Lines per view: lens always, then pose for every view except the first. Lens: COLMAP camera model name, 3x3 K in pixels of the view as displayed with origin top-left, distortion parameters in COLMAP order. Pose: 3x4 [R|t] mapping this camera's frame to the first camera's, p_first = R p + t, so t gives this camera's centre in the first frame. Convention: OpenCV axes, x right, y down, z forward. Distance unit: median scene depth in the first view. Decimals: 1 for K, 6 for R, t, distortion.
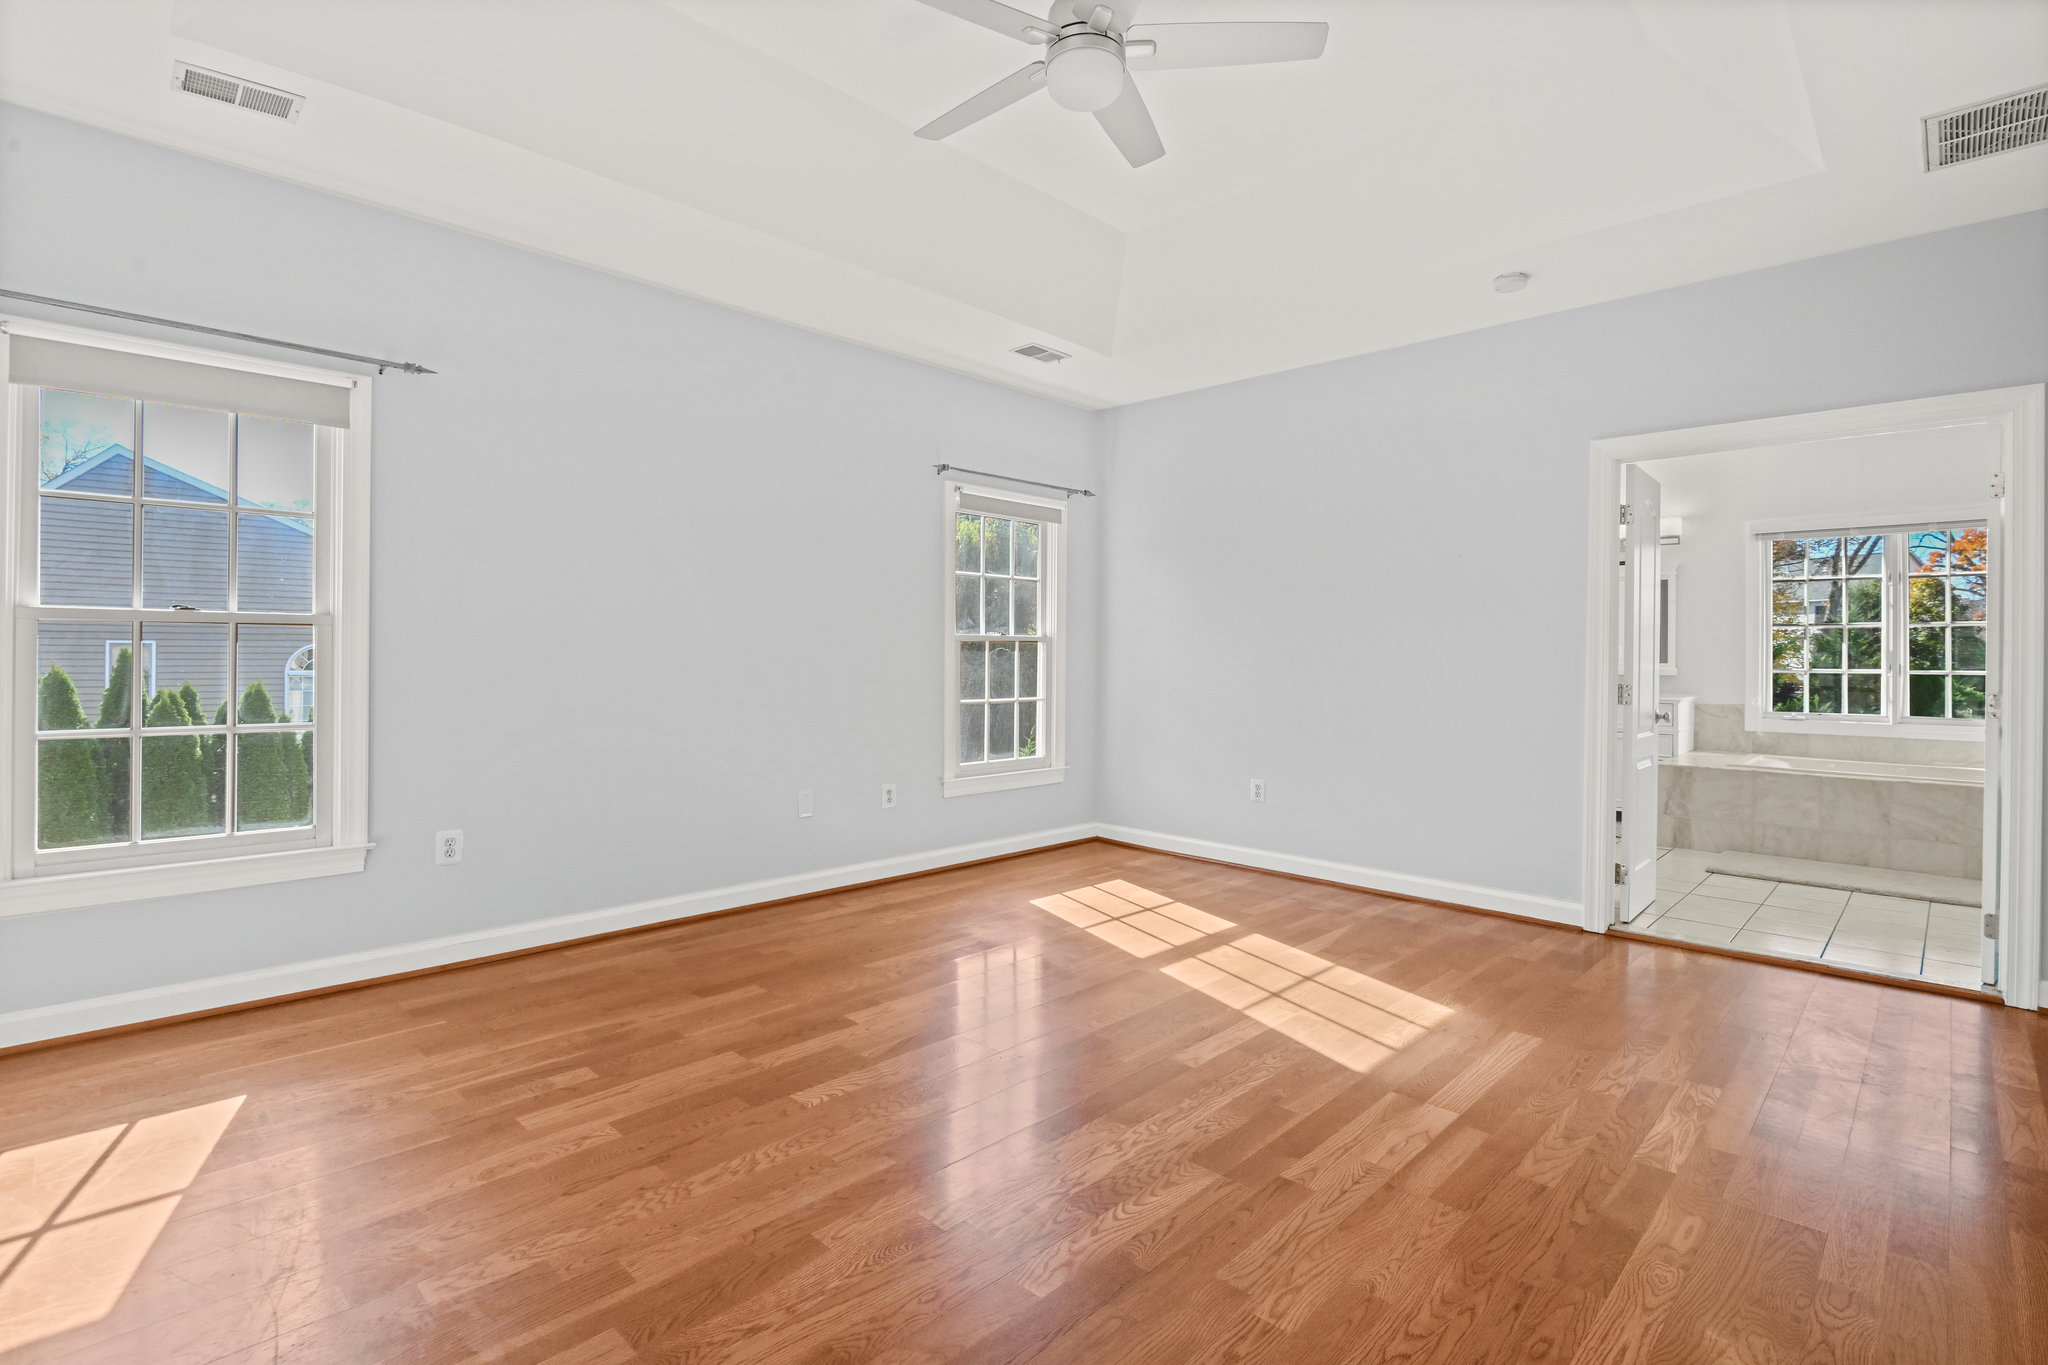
lens RADIAL K [[969.5, 0, 1027.2], [0, 969.5, 681.4], [0, 0, 1]] dist [-0.011462, -0.003455]
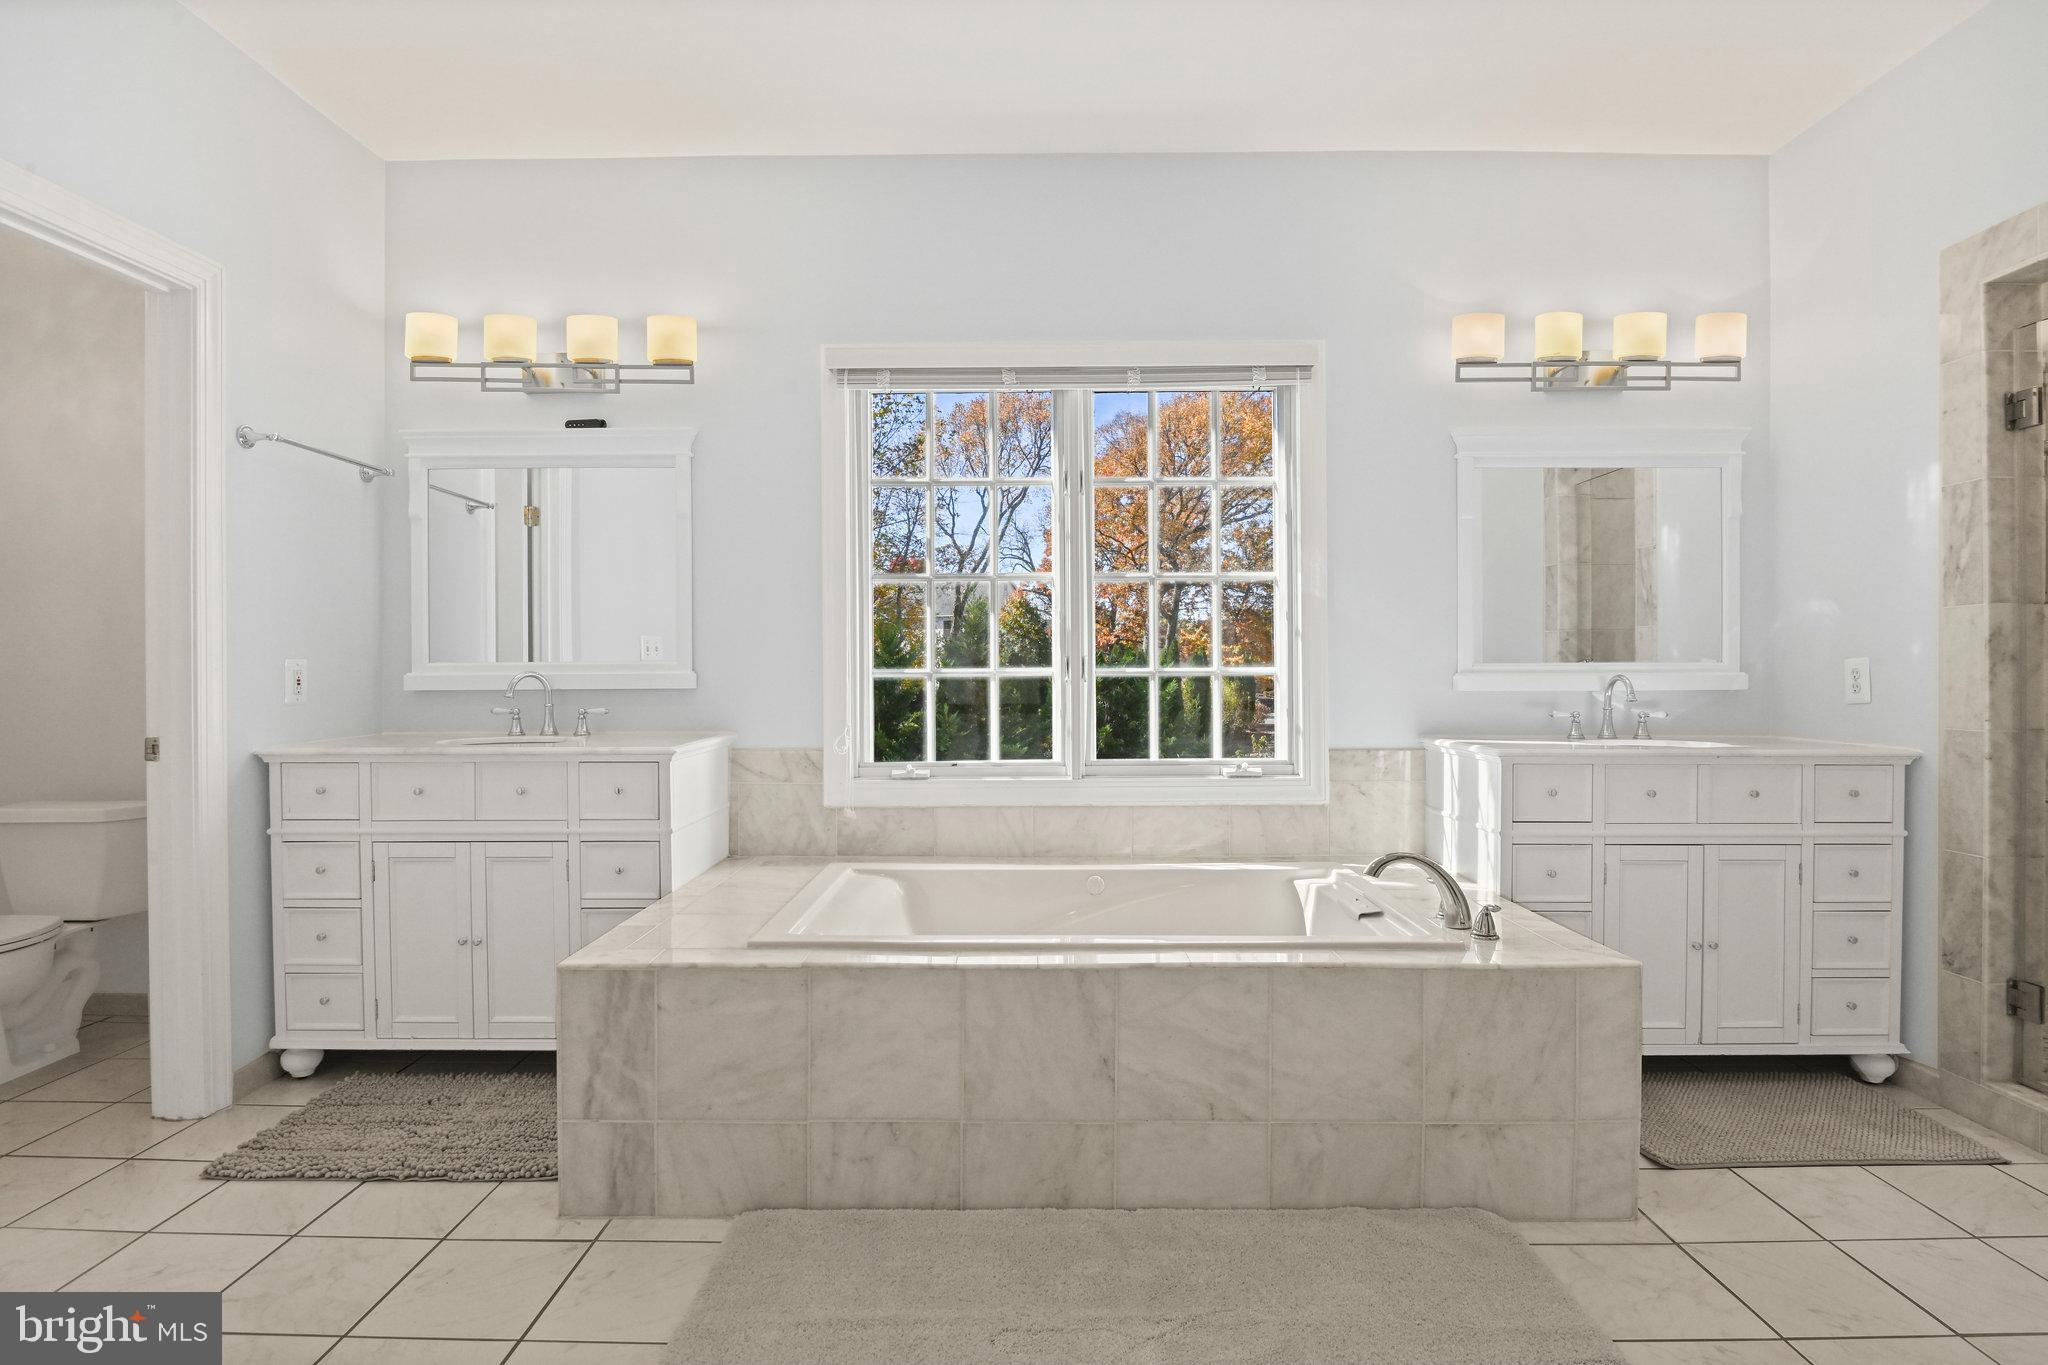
lens RADIAL K [[1031.3, 0, 1025.6], [0, 1031.3, 679.7], [0, 0, 1]] dist [-0.016455, -0.003852]
pose [[0.722251, -0.012759, 0.691513, 0.521056], [0.024213, 0.999683, -0.006844, -0.003156], [-0.691207, 0.021687, 0.722332, 0.632530]]
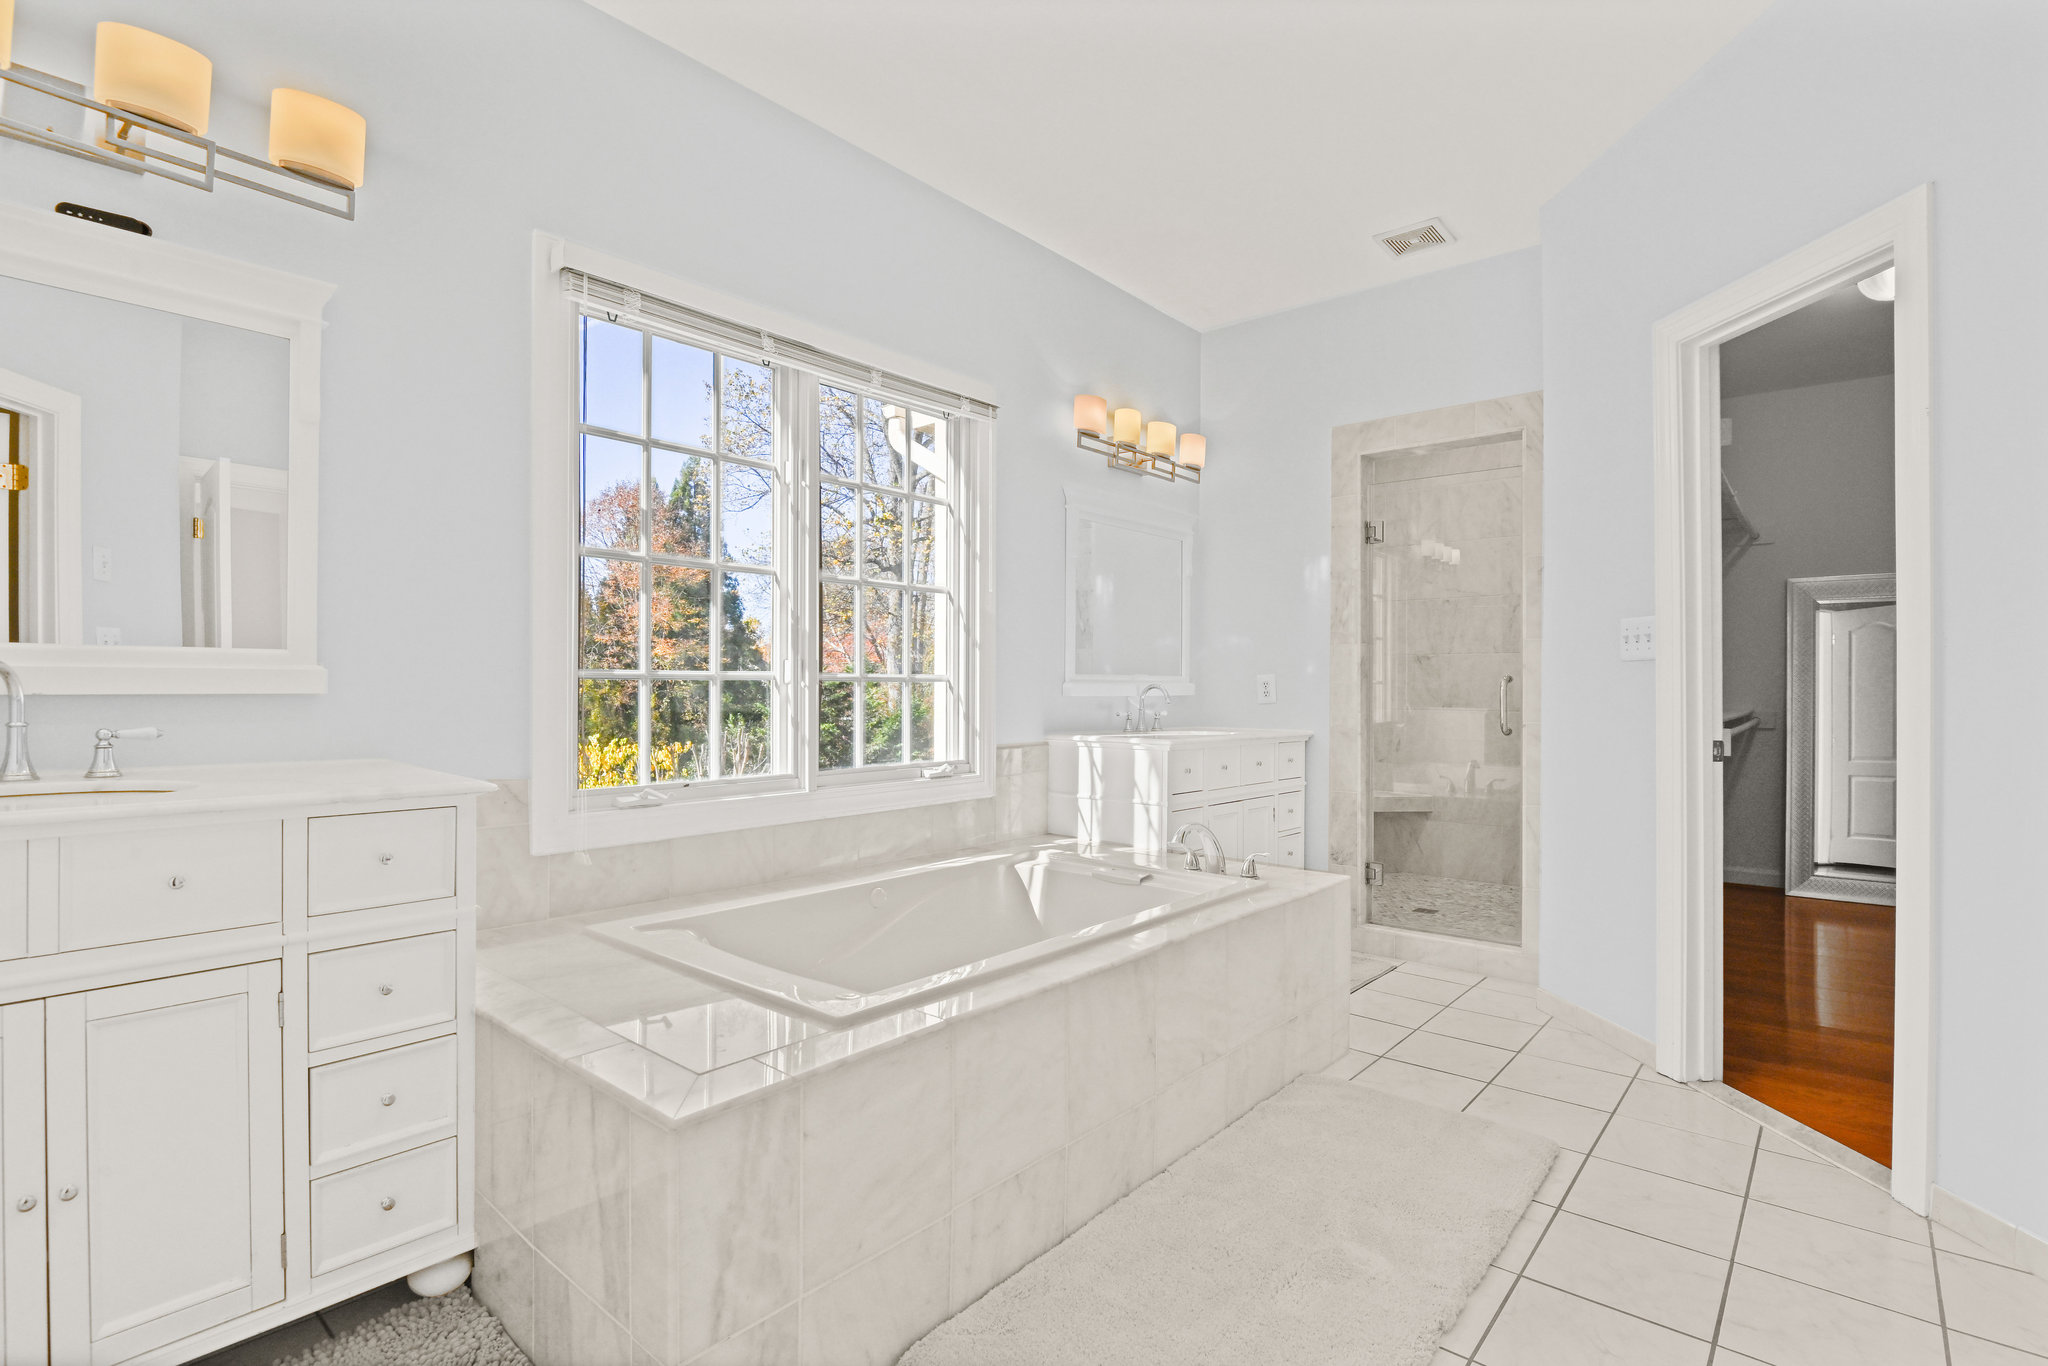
lens RADIAL K [[969.5, 0, 1024.3], [0, 969.5, 679.4], [0, 0, 1]] dist [-0.011462, -0.003455]
pose [[-0.058696, 0.002126, 0.998274, 0.437195], [0.019649, 0.999806, -0.000974, -0.006239], [-0.998083, 0.019558, -0.058726, 0.920456]]
